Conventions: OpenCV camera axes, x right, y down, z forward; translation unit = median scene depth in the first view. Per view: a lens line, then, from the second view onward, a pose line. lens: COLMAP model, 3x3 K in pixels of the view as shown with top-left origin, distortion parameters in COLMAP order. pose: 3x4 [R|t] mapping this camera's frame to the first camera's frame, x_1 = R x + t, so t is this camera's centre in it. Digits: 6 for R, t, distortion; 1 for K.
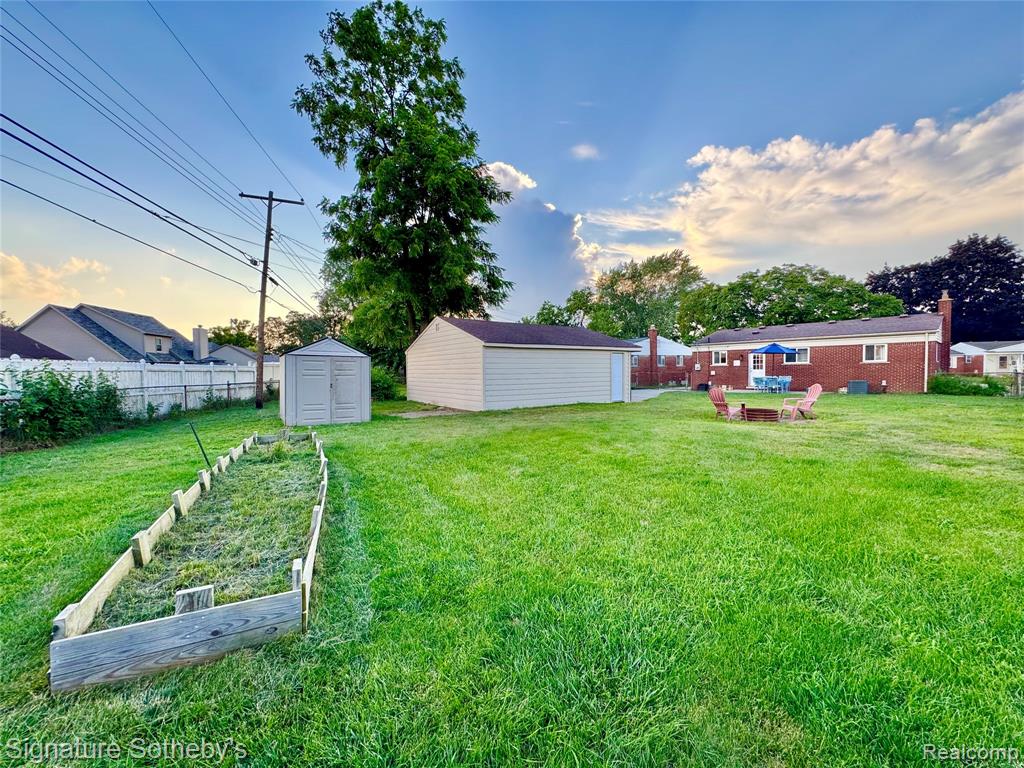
lens RADIAL K [[410.6, 0, 515.6], [0, 410.6, 380.3], [0, 0, 1]] dist [-0.004598, 0.001101]
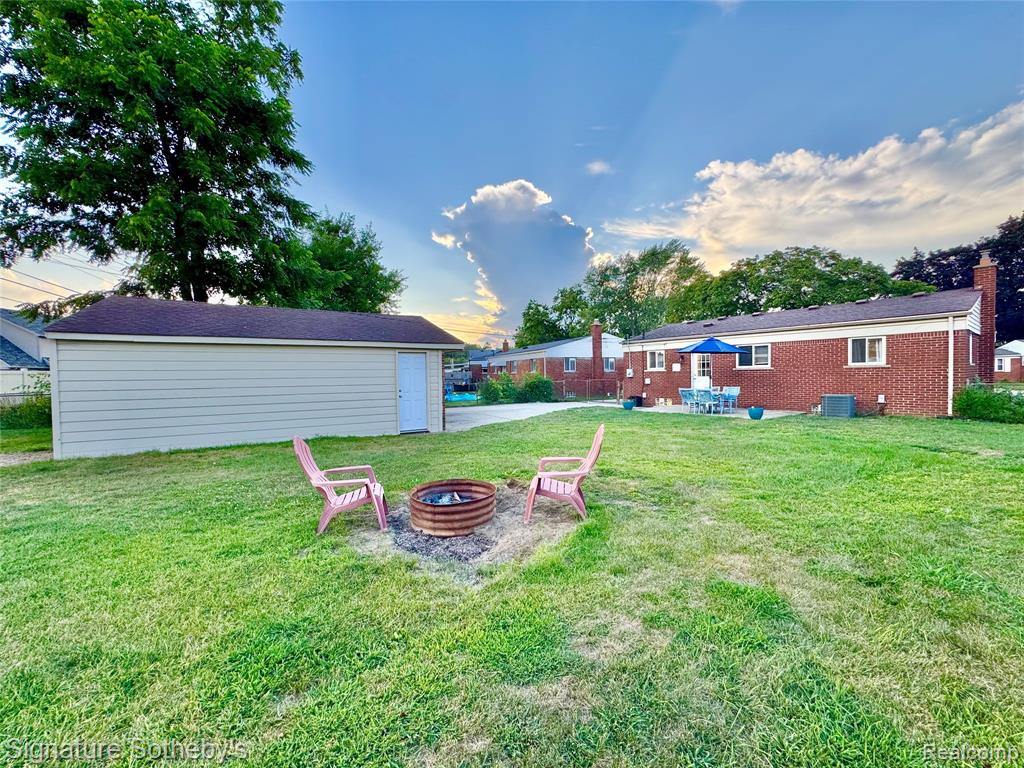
lens RADIAL K [[410.6, 0, 516.5], [0, 410.6, 381.5], [0, 0, 1]] dist [-0.004598, 0.001101]
pose [[0.998356, -0.001730, -0.057287, 0.291487], [0.001321, 0.999973, -0.007170, -0.012423], [0.057298, 0.007083, 0.998332, 0.264906]]
